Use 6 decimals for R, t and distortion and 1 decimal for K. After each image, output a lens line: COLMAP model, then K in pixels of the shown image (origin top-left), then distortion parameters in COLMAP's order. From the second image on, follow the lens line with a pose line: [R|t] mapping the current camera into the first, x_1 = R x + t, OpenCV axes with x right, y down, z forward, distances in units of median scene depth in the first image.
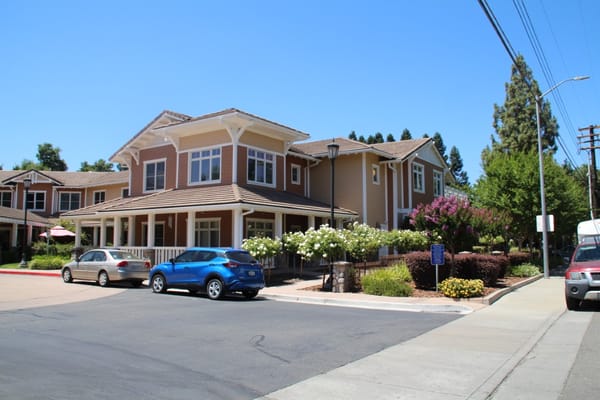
lens RADIAL K [[489.7, 0, 301.8], [0, 489.7, 197.0], [0, 0, 1]] dist [-0.174959, 0.113213]
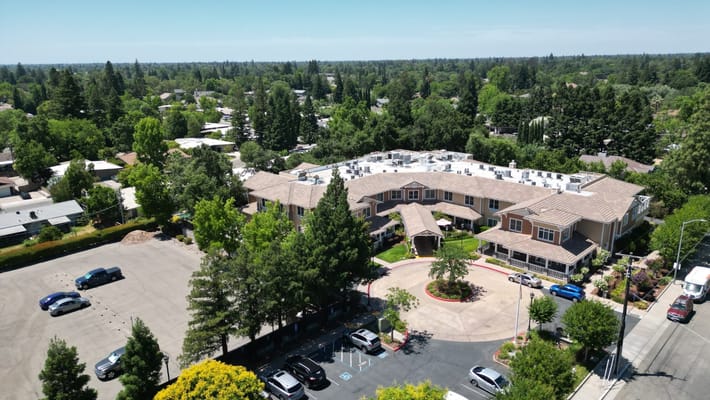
lens RADIAL K [[499.6, 0, 356.7], [0, 499.6, 198.4], [0, 0, 1]] dist [0.080390, -0.085854]
pose [[0.984583, 0.037872, -0.170771, -0.753797], [0.026507, 0.932702, 0.359674, -1.282281], [0.172900, -0.358655, 0.917318, -1.725256]]
